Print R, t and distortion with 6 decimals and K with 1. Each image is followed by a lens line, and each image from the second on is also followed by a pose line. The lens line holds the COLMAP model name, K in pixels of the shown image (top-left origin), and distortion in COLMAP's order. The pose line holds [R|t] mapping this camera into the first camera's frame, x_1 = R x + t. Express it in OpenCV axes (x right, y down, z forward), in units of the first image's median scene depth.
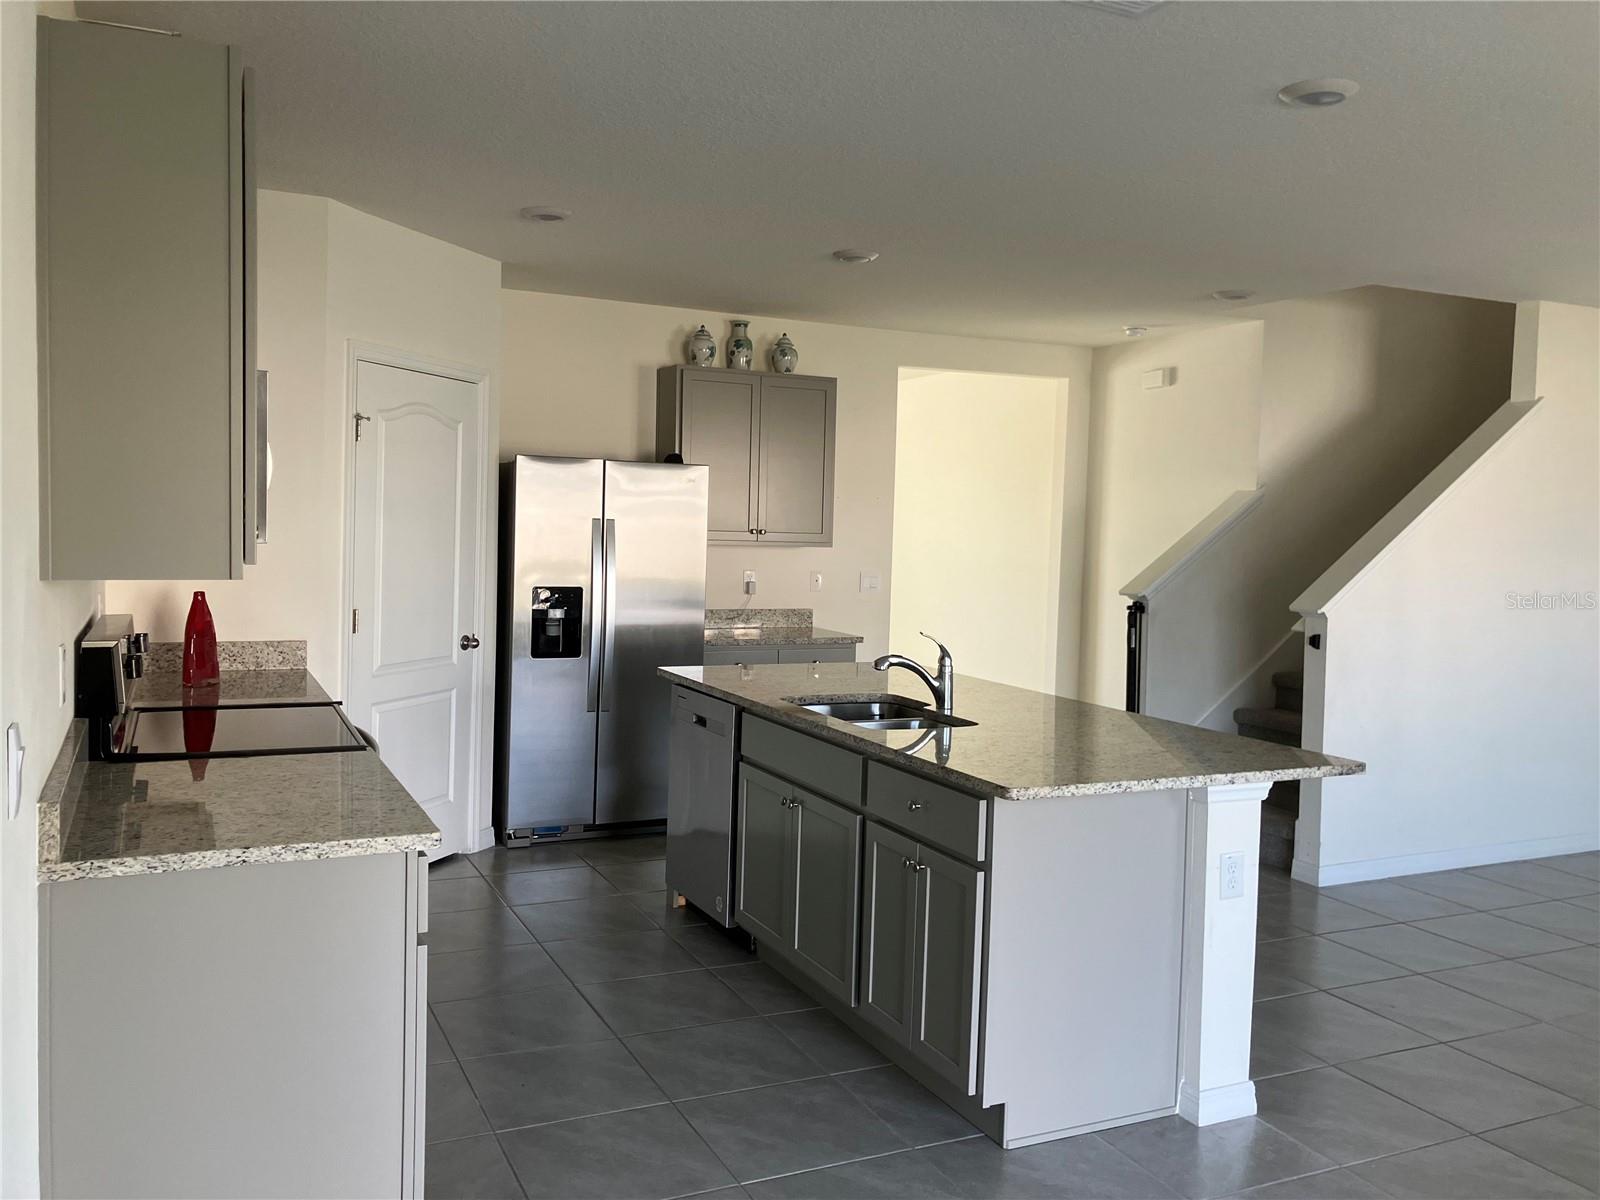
lens RADIAL K [[1305.5, 0, 801.3], [0, 1305.5, 587.7], [0, 0, 1]] dist [0.028370, -0.028948]
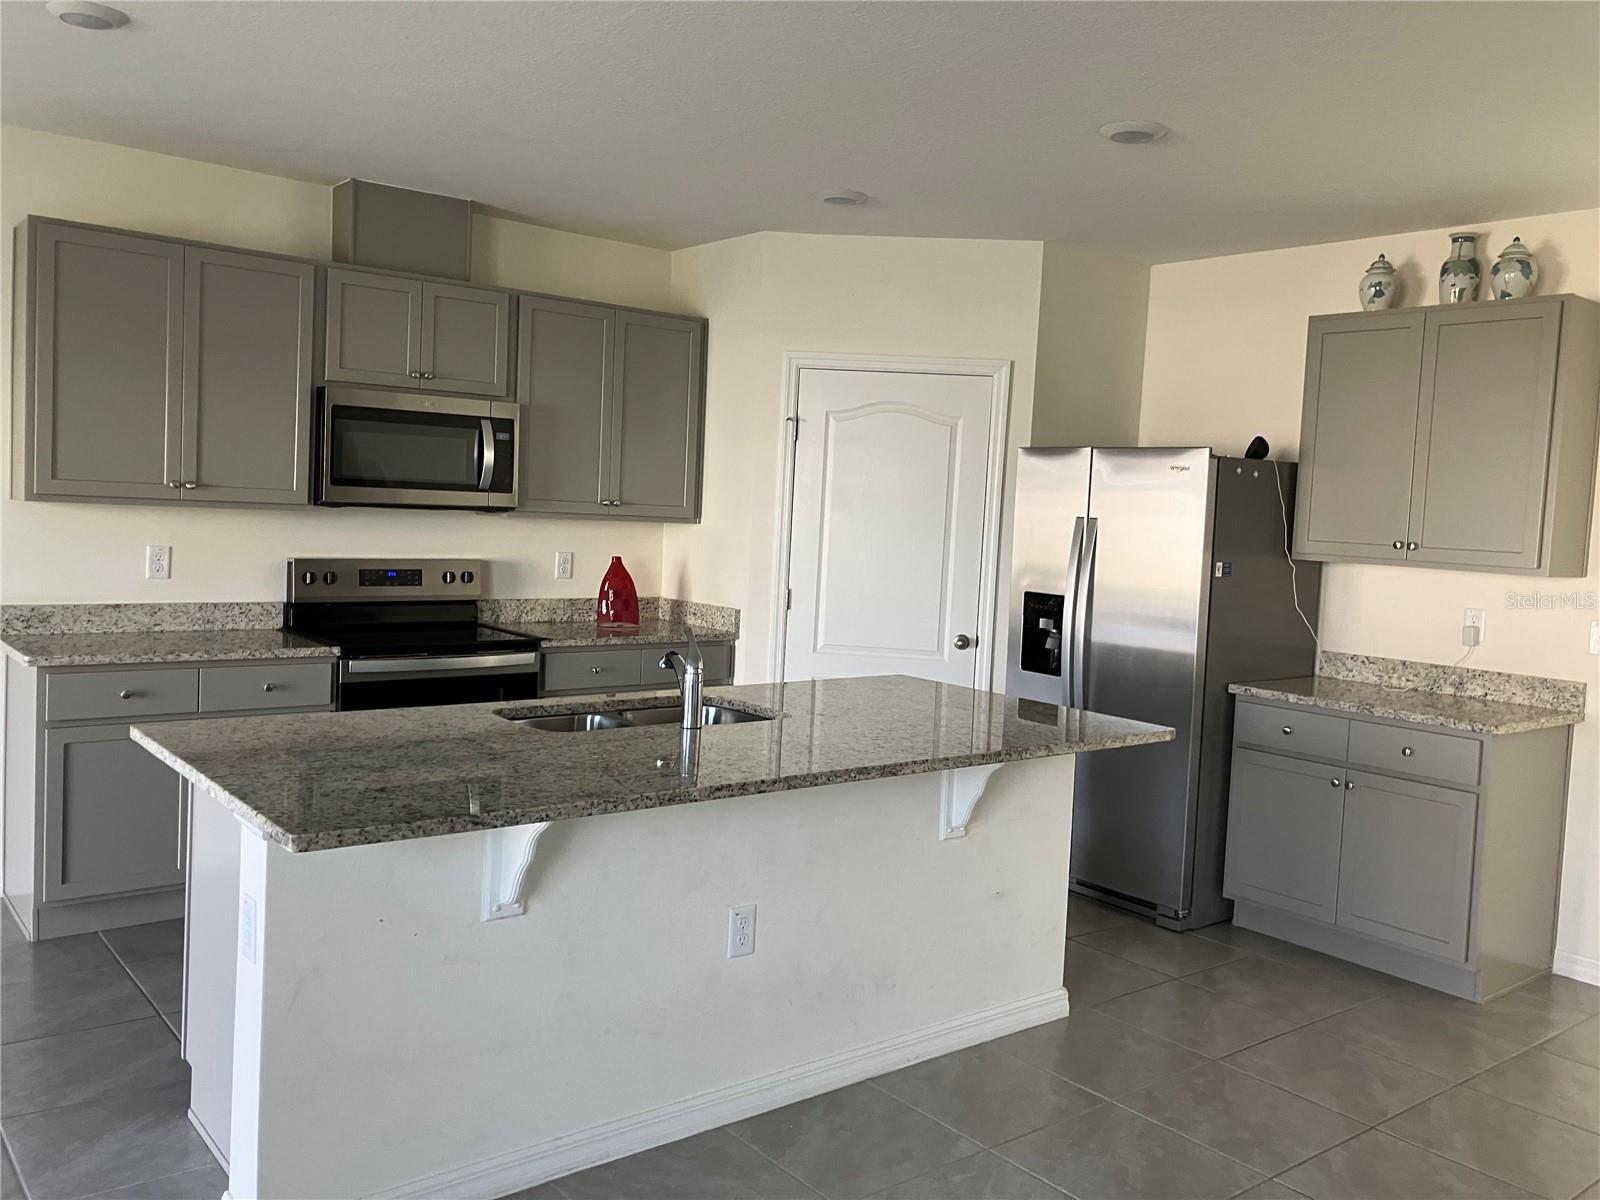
lens RADIAL K [[1305.5, 0, 817.3], [0, 1305.5, 583.7], [0, 0, 1]] dist [0.028370, -0.028948]
pose [[0.237944, 0.039426, -0.970478, 0.762360], [-0.093197, 0.995492, 0.017592, -0.010221], [0.966797, 0.086259, 0.240546, 0.763197]]
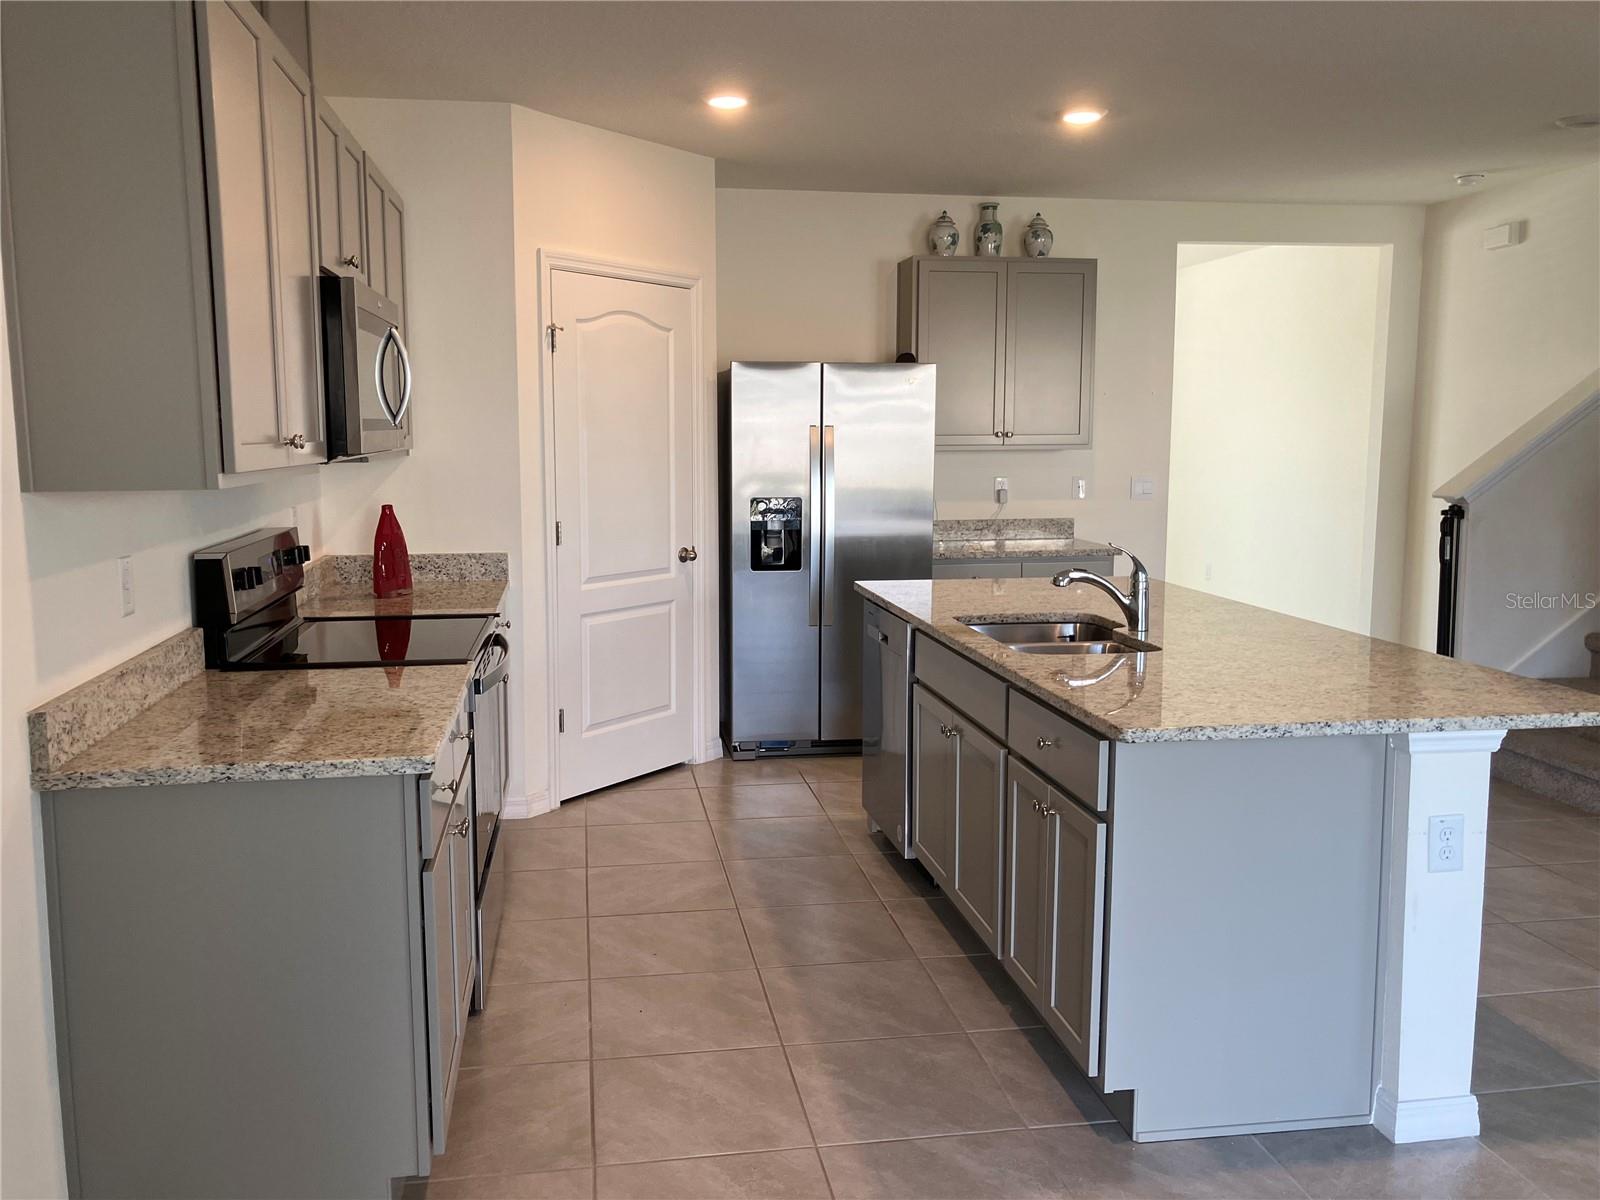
lens RADIAL K [[1305.5, 0, 791.2], [0, 1305.5, 594.0], [0, 0, 1]] dist [0.028370, -0.028948]
pose [[0.958928, 0.007196, -0.283559, 0.117678], [0.013131, 0.997480, 0.069718, 0.004353], [0.283346, -0.070578, 0.956417, 0.090259]]
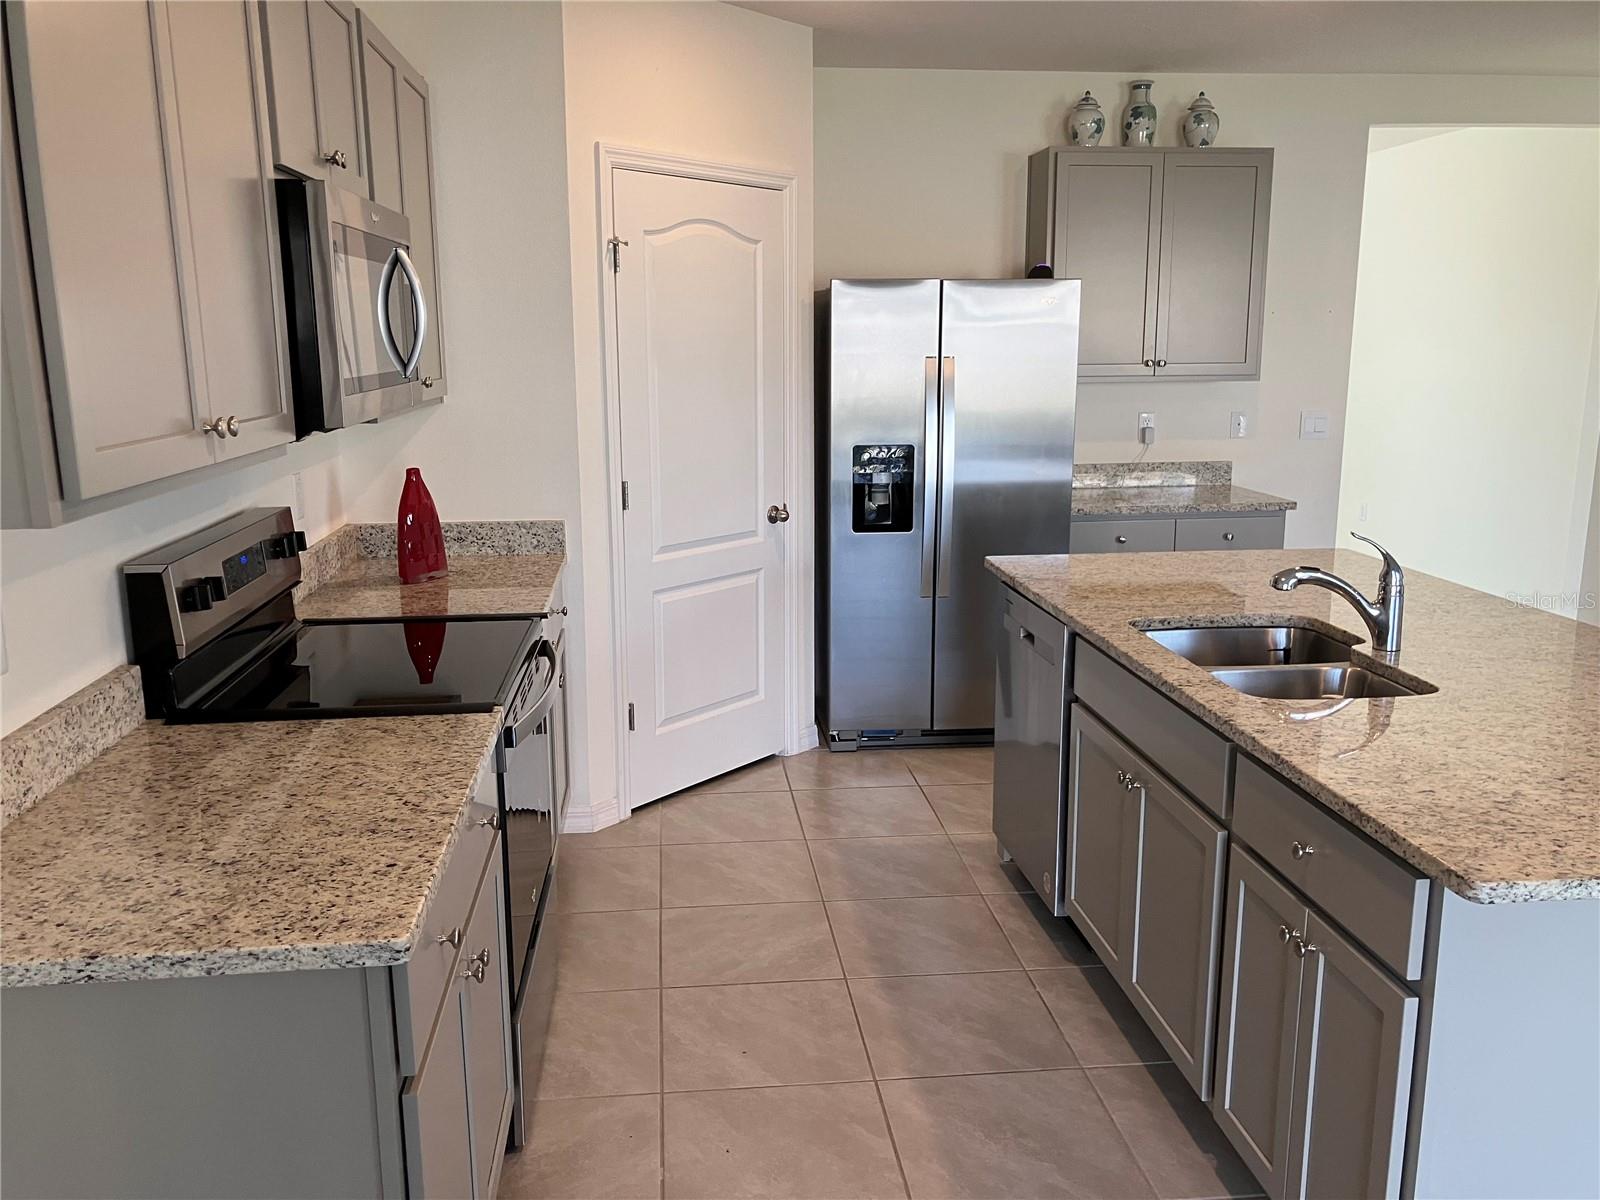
lens RADIAL K [[1305.5, 0, 797.8], [0, 1305.5, 607.0], [0, 0, 1]] dist [0.028370, -0.028948]
pose [[0.941214, 0.034961, -0.335996, 0.045866], [0.015749, 0.989008, 0.147023, -0.024892], [0.337442, -0.143672, 0.930318, 0.257961]]
